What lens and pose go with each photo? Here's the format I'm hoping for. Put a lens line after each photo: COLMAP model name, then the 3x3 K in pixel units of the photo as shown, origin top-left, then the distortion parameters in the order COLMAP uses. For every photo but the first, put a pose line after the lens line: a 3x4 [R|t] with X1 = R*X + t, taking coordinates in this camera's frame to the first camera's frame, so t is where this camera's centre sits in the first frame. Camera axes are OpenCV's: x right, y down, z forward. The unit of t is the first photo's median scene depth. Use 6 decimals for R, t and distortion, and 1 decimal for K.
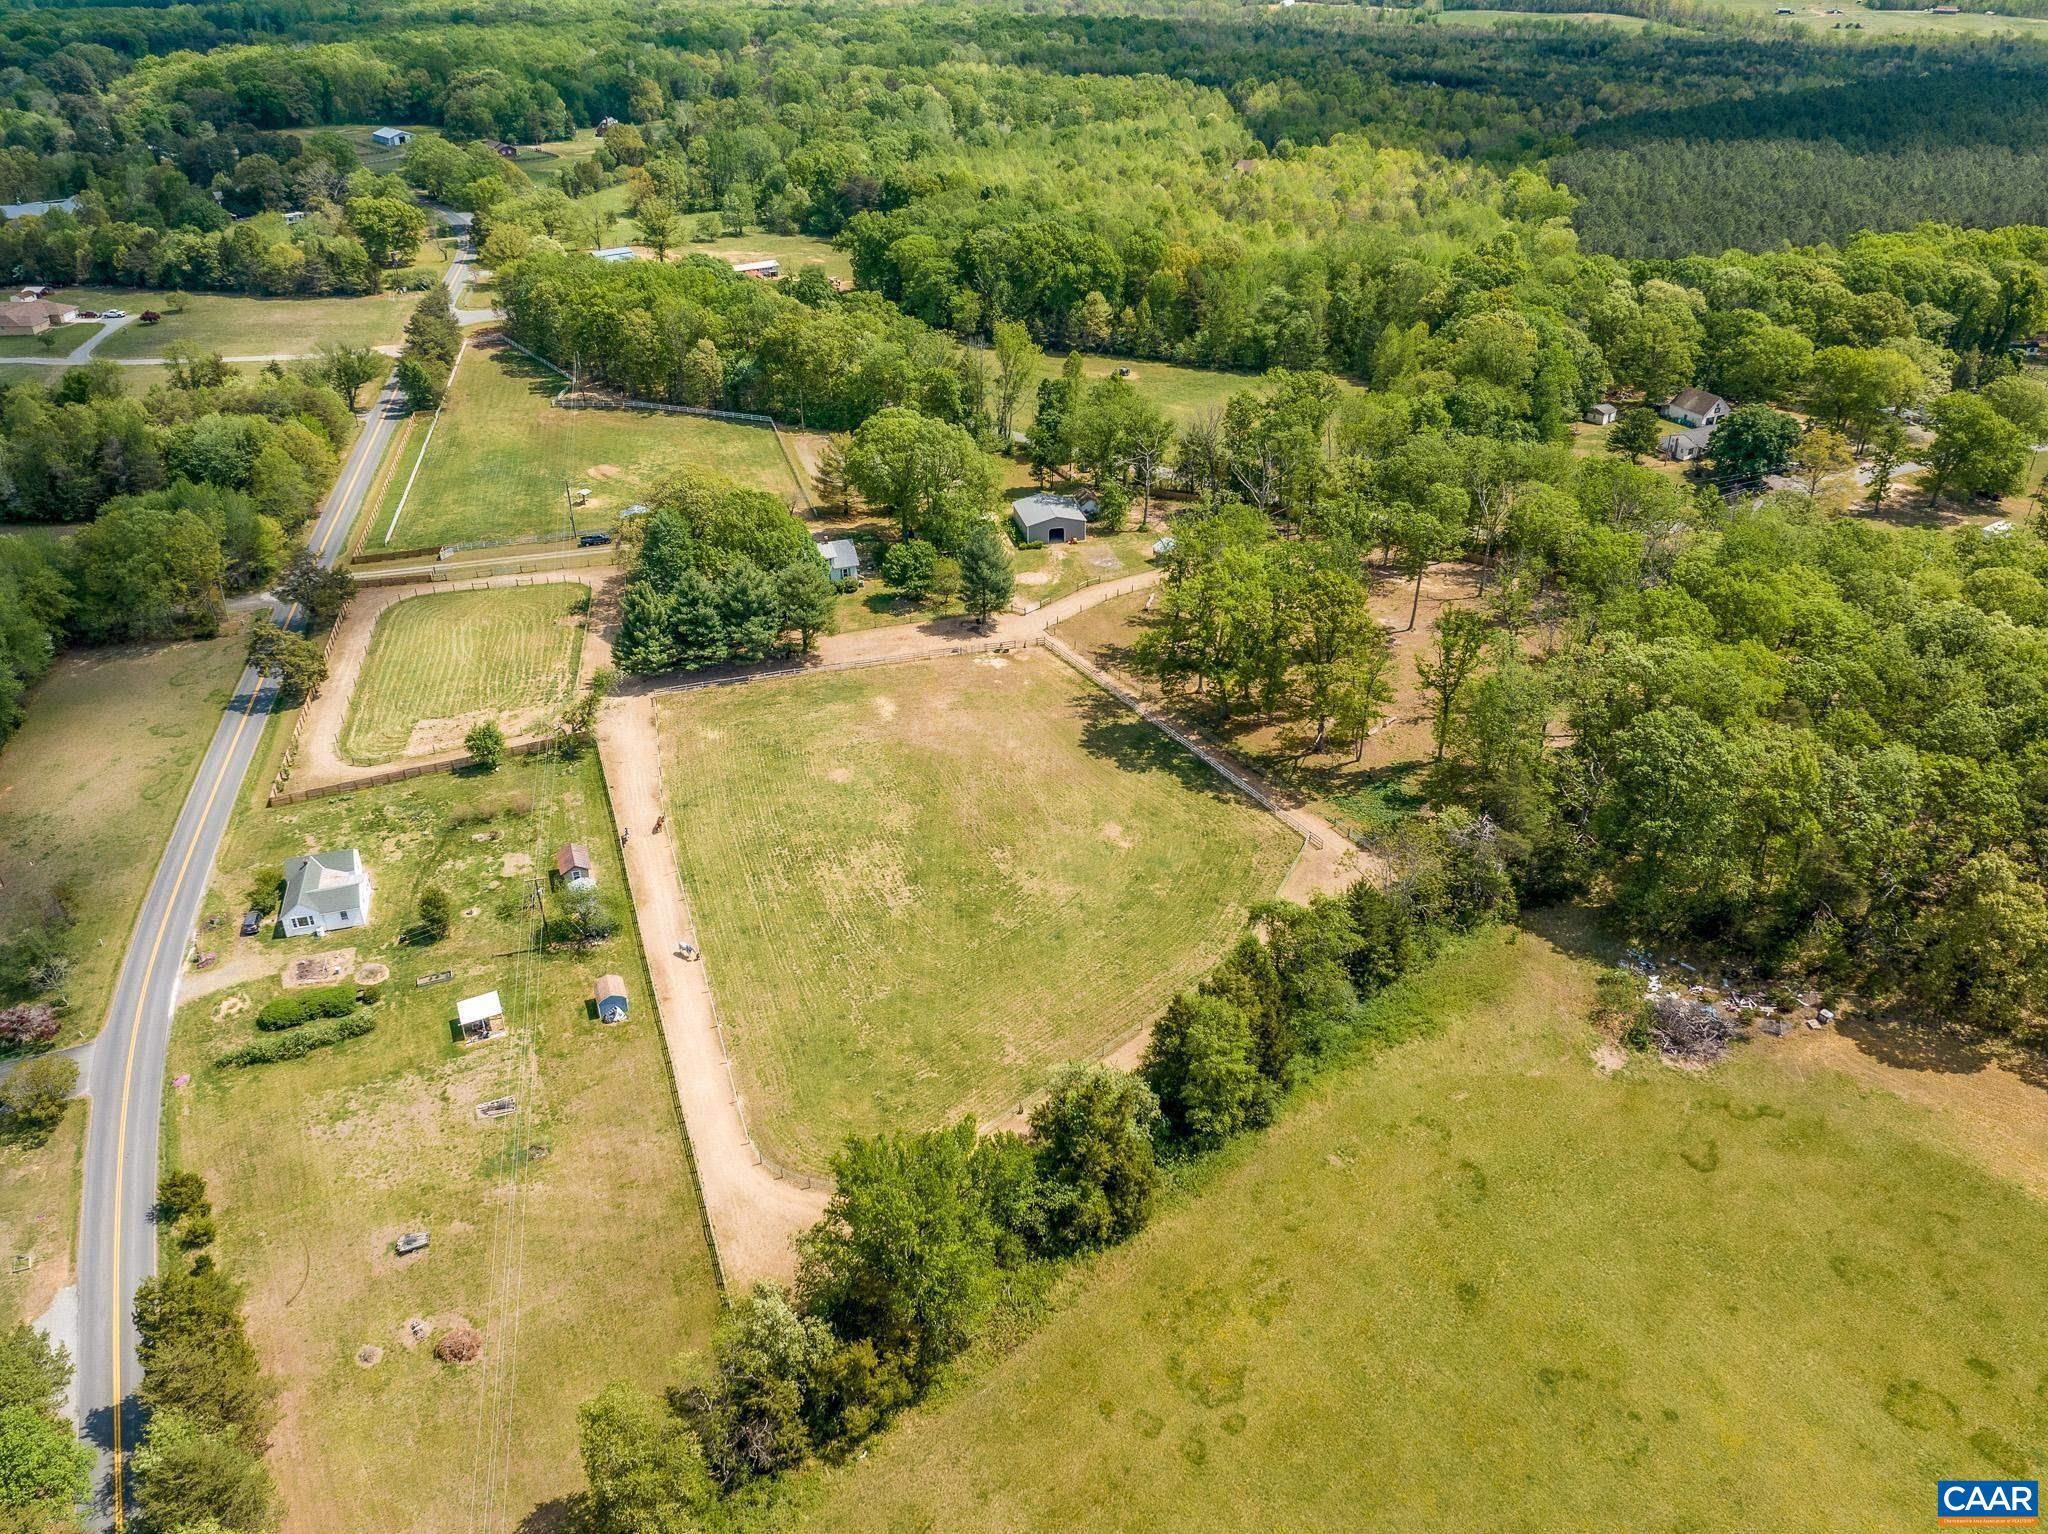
lens RADIAL K [[1451.7, 0, 1024.5], [0, 1451.7, 739.2], [0, 0, 1]] dist [-0.036454, 0.000667]
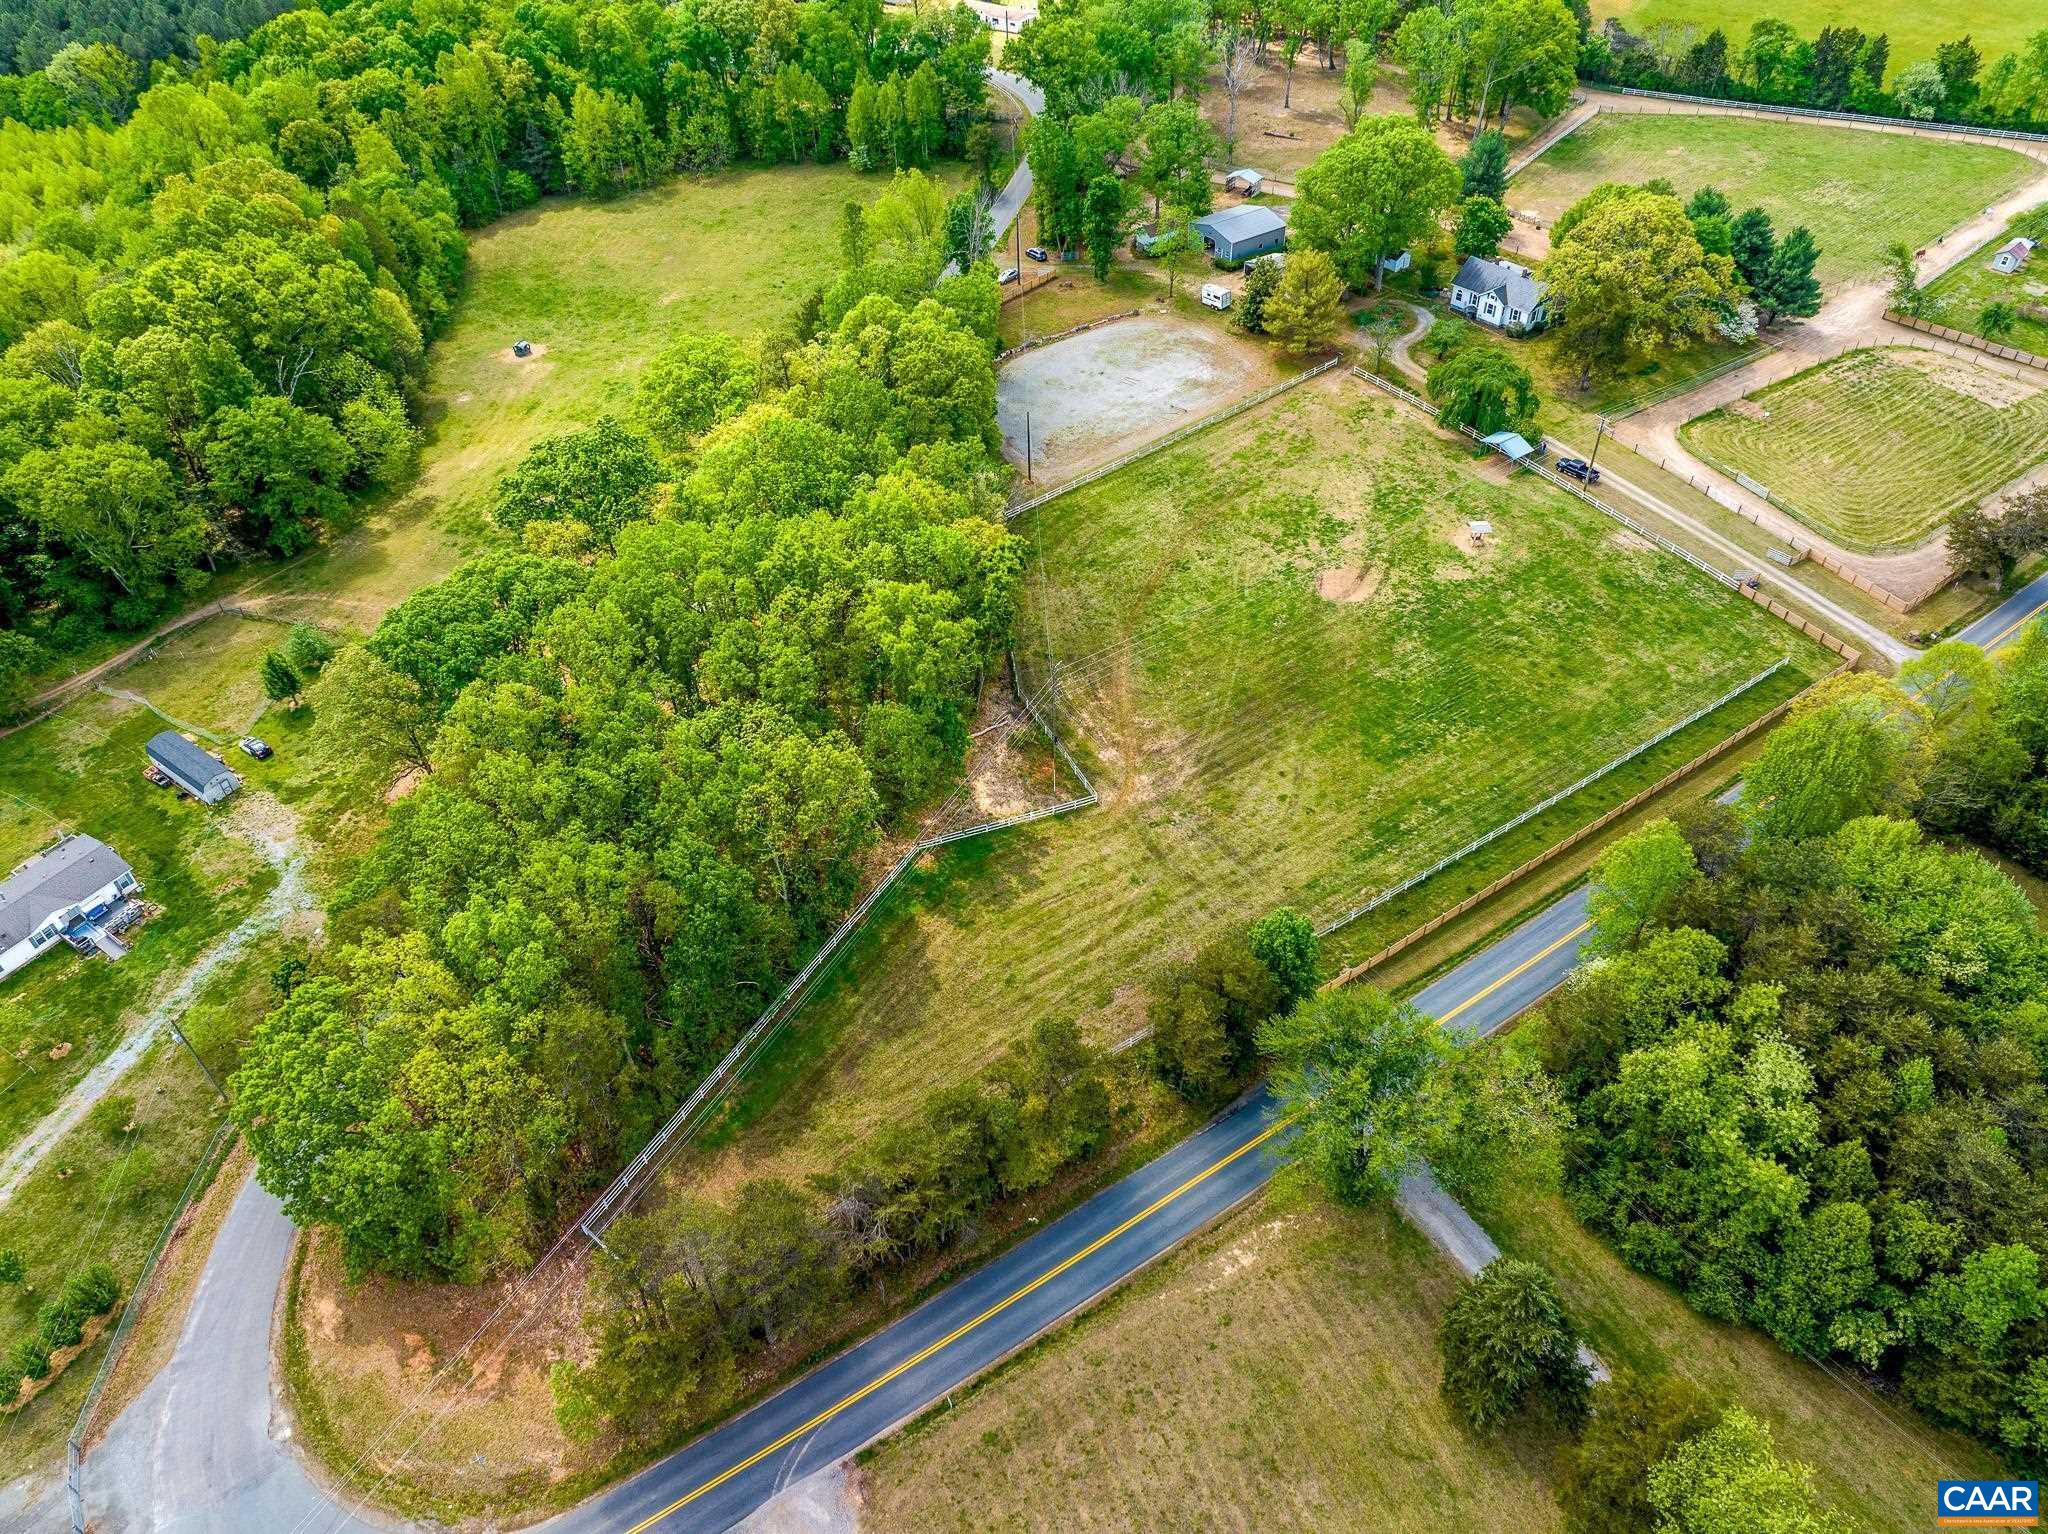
lens RADIAL K [[1451.7, 0, 1024.5], [0, 1451.7, 739.2], [0, 0, 1]] dist [-0.036454, 0.000667]
pose [[-0.364298, -0.606485, 0.706727, -0.986631], [0.499968, 0.512875, 0.697848, -0.884033], [-0.785696, 0.607566, 0.116384, 1.547881]]
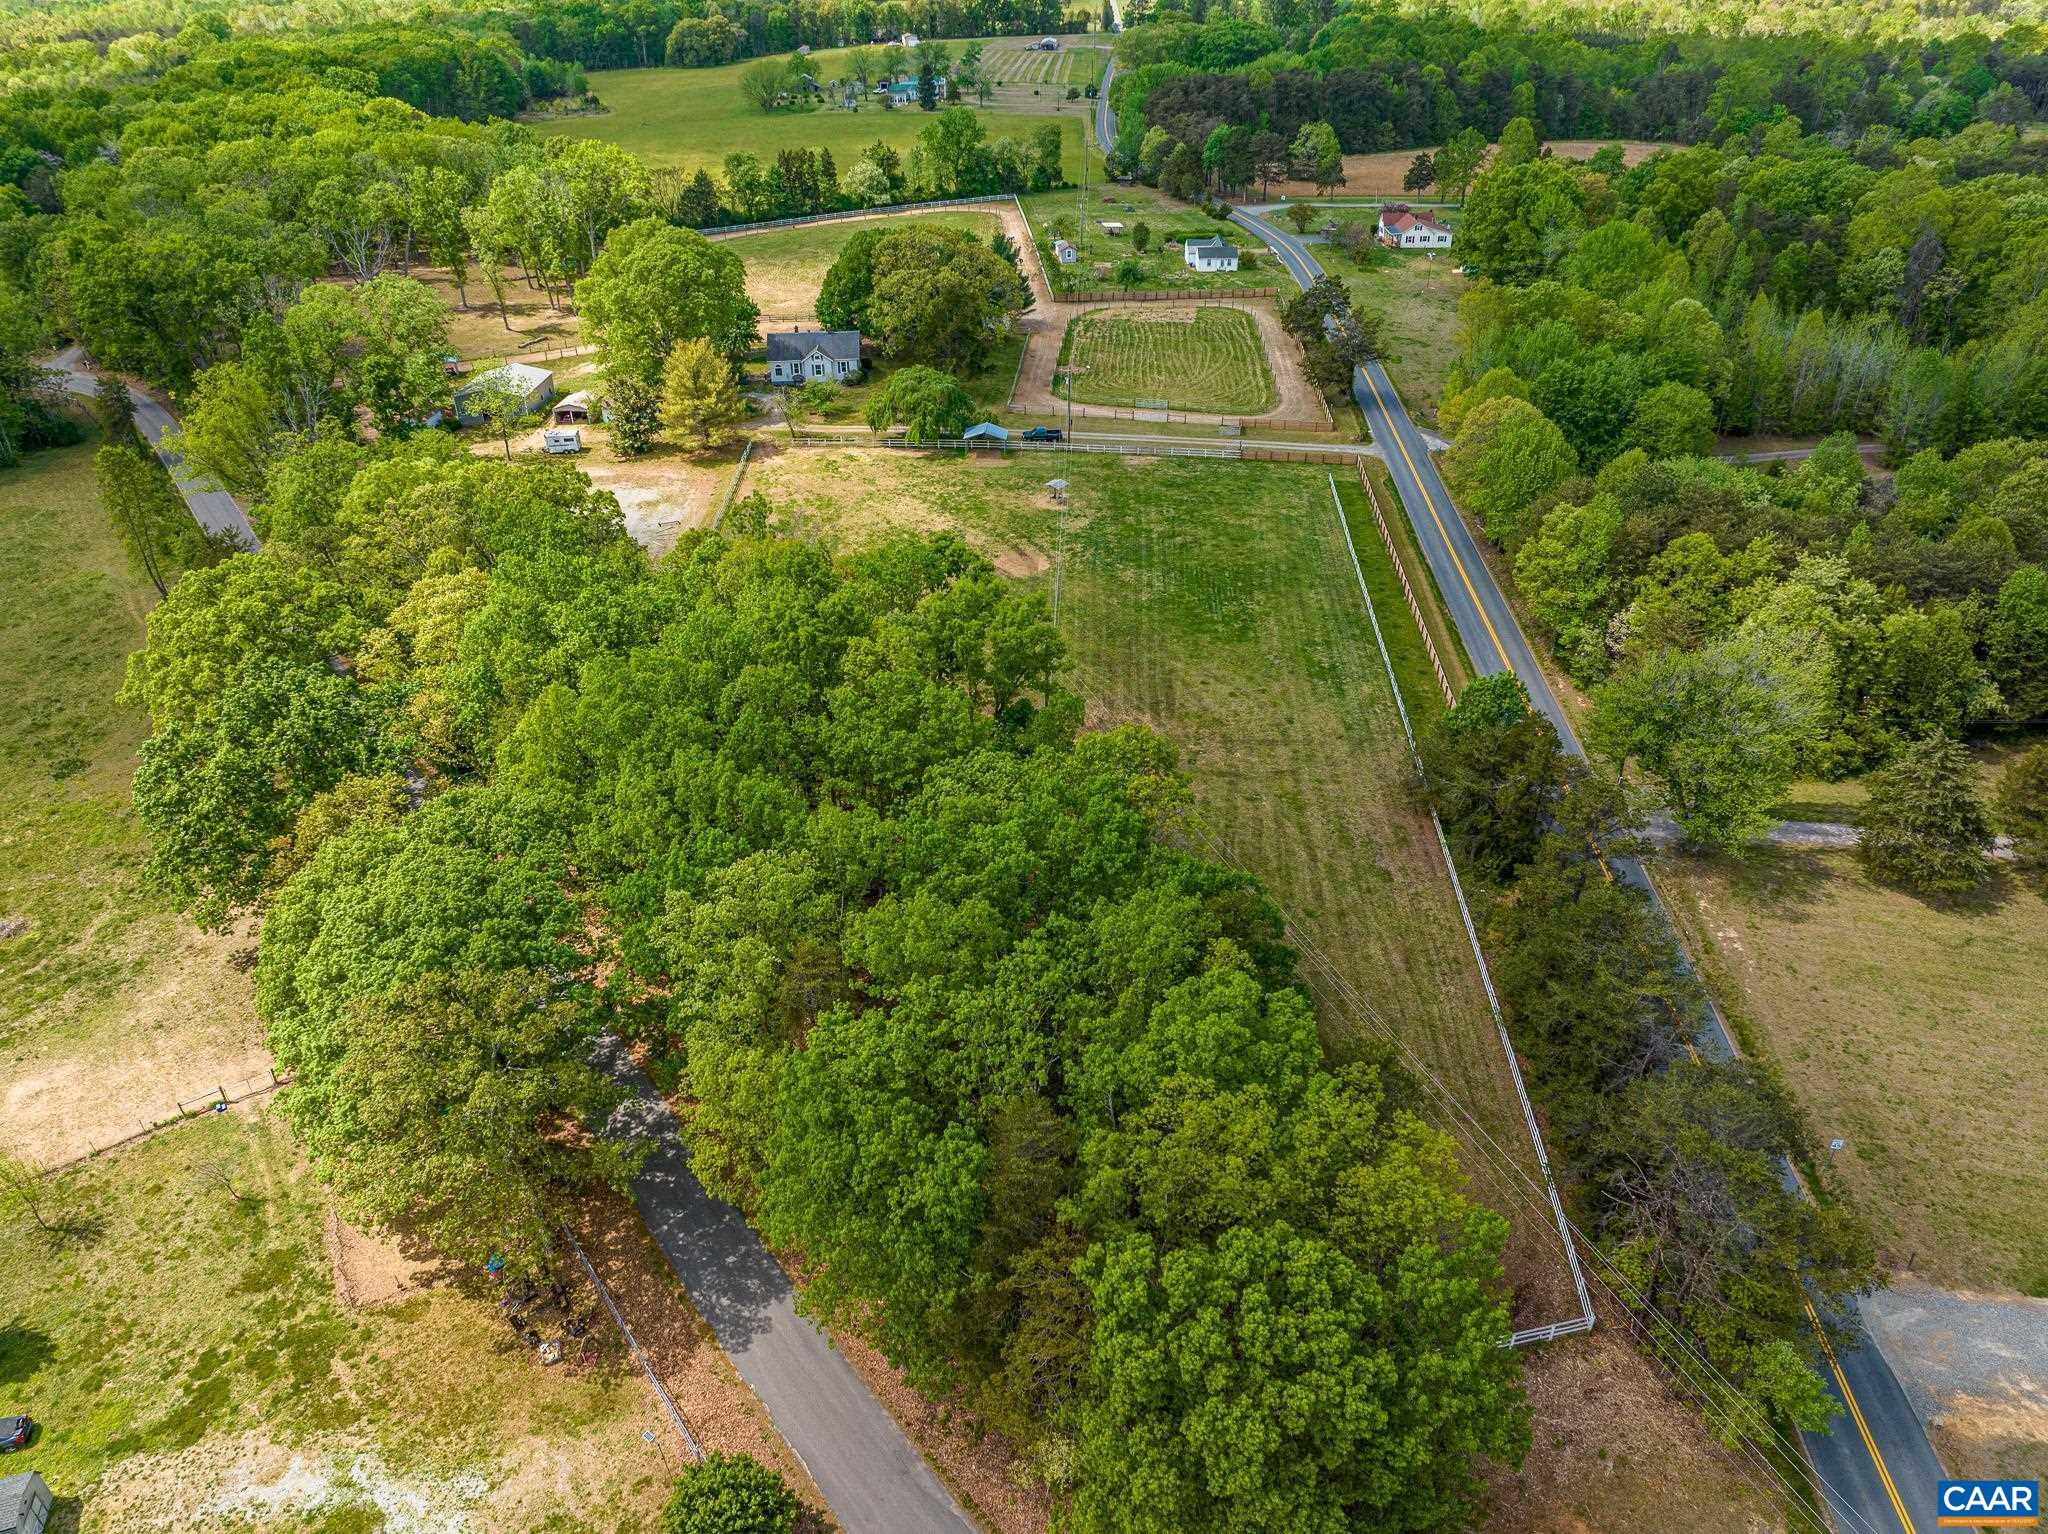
lens RADIAL K [[1451.7, 0, 1024.5], [0, 1451.7, 739.2], [0, 0, 1]] dist [-0.036454, 0.000667]
pose [[-0.956262, -0.135368, 0.259304, -0.647944], [0.166117, 0.478340, 0.862320, -0.918286], [-0.240766, 0.867679, -0.434932, 1.883510]]
